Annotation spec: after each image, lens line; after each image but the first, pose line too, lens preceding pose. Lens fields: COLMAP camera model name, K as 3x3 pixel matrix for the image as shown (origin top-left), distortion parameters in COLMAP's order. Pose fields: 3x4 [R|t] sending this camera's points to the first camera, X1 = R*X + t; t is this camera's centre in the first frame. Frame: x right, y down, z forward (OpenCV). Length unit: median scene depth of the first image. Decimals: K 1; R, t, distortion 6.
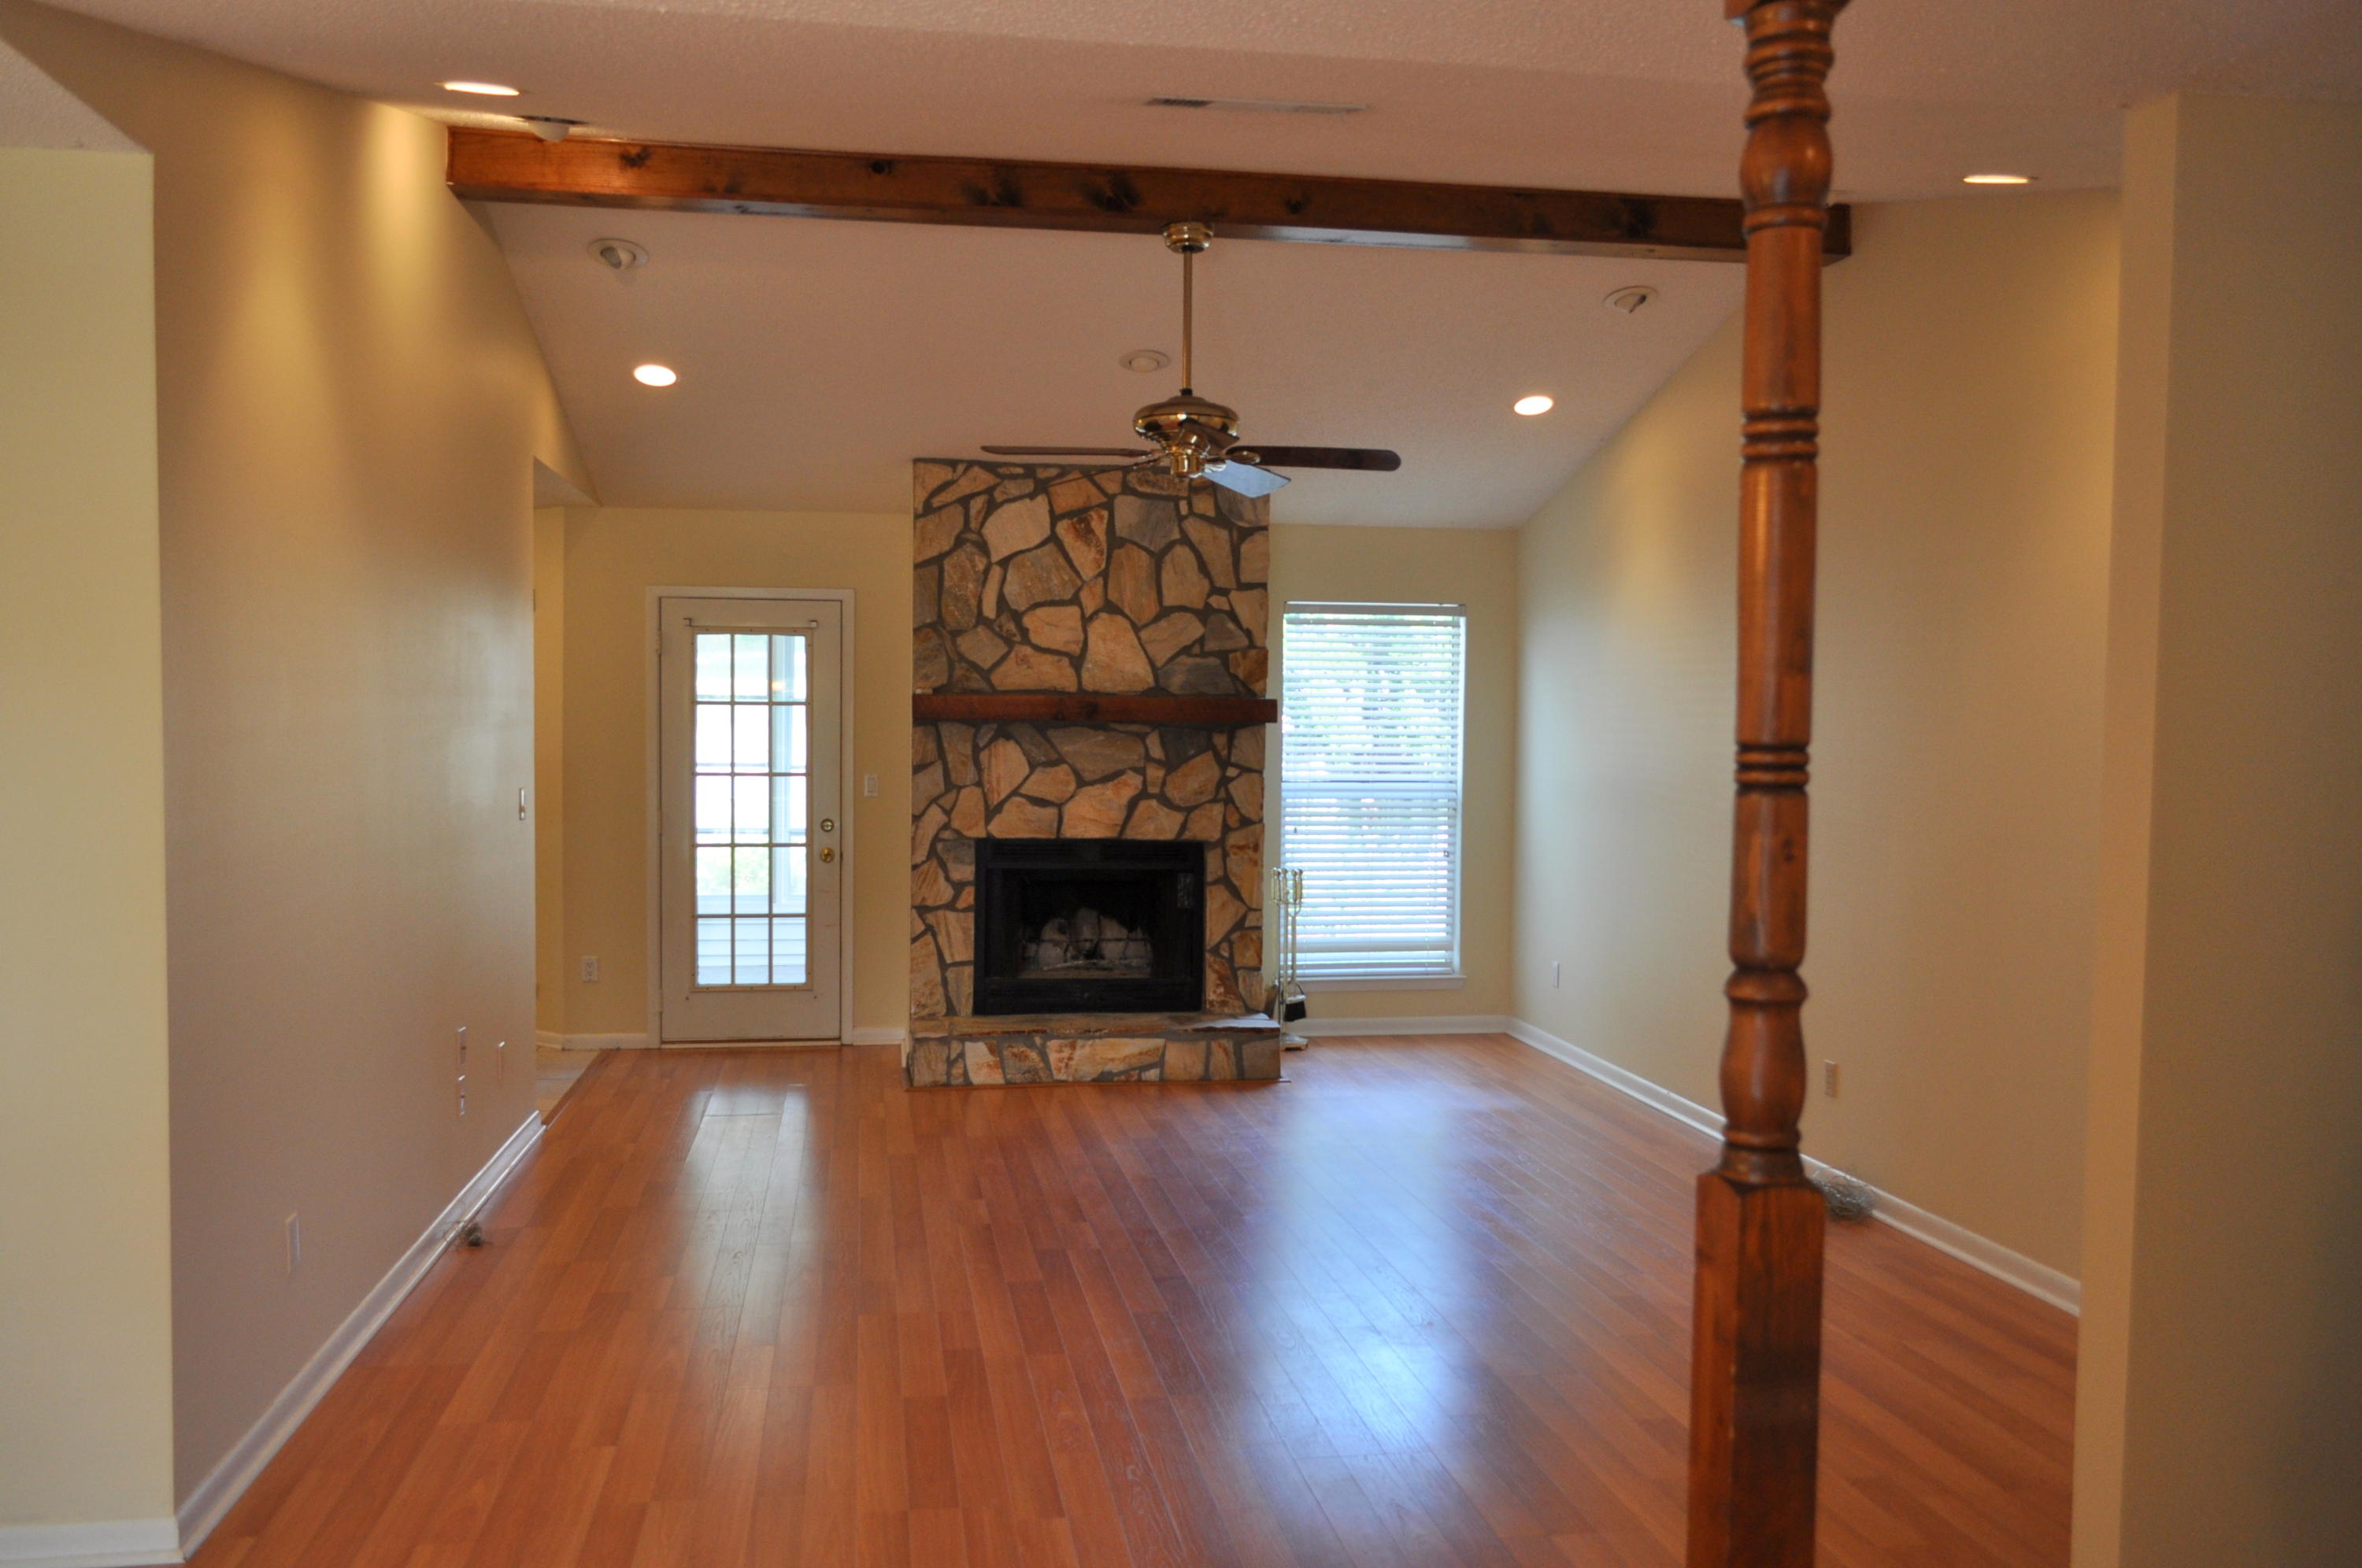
lens RADIAL K [[1861.7, 0, 1181.0], [0, 1861.7, 784.0], [0, 0, 1]] dist [-0.012493, -0.003273]
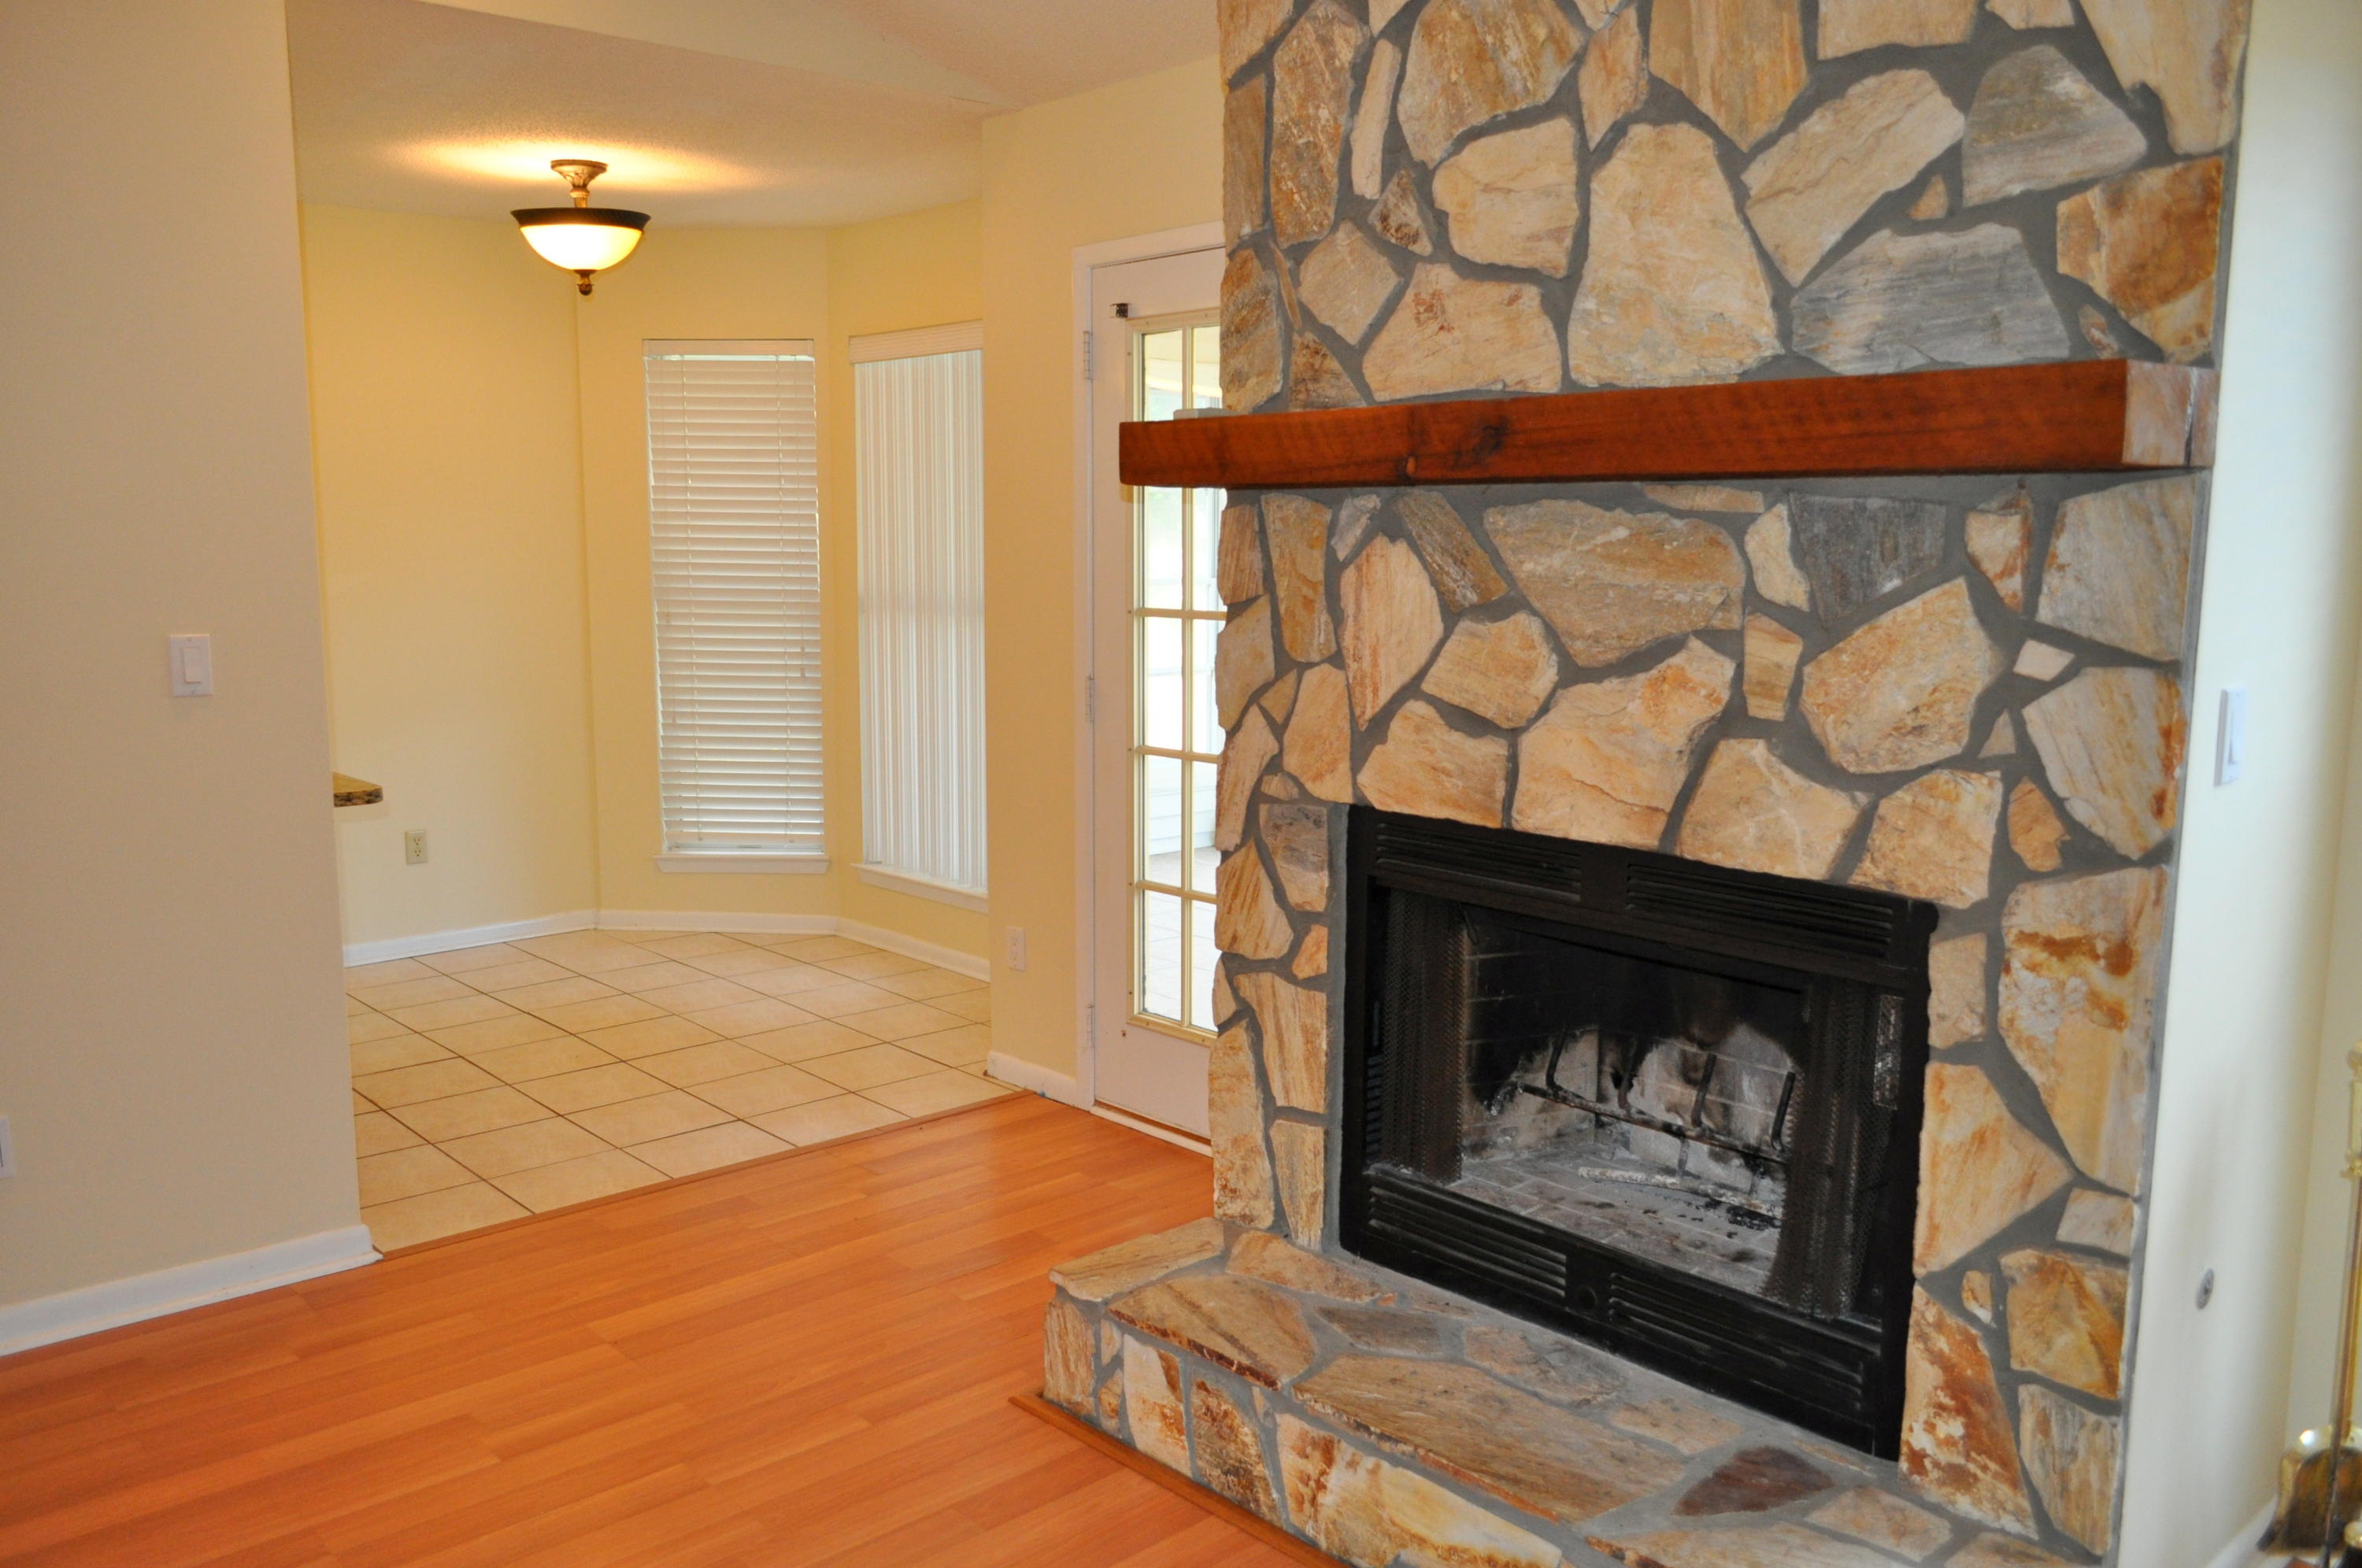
lens RADIAL K [[1861.7, 0, 1181.0], [0, 1861.7, 784.0], [0, 0, 1]] dist [-0.012493, -0.003273]
pose [[0.516398, 0.108110, -0.849497, 0.192982], [-0.013285, 0.992891, 0.118283, -0.018824], [0.856246, -0.049795, 0.514163, 0.772559]]
